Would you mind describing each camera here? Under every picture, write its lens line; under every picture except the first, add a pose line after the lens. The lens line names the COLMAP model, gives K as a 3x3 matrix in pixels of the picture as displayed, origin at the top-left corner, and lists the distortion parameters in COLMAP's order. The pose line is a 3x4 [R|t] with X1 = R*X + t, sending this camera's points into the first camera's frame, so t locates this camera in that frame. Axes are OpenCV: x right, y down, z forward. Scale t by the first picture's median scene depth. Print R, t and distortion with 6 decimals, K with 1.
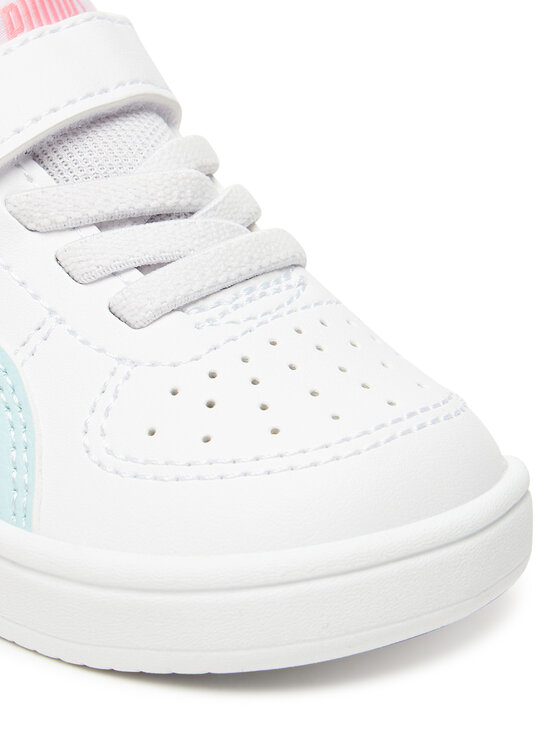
lens RADIAL K [[3350.4, 0, 280.0], [0, 3350.4, 373.0], [0, 0, 1]] dist [-0.067411, 0.338898]
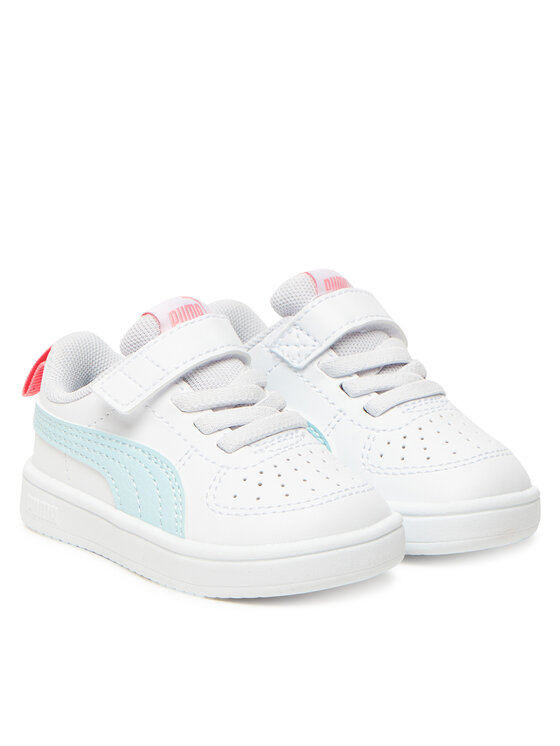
lens RADIAL K [[4383.4, 0, 280.0], [0, 4383.4, 373.0], [0, 0, 1]] dist [4.061201, -0.306106]
pose [[0.999312, -0.003294, -0.036948, 0.103505], [0.000996, 0.998074, -0.062028, 0.118187], [0.037081, 0.061948, 0.997390, -2.004911]]
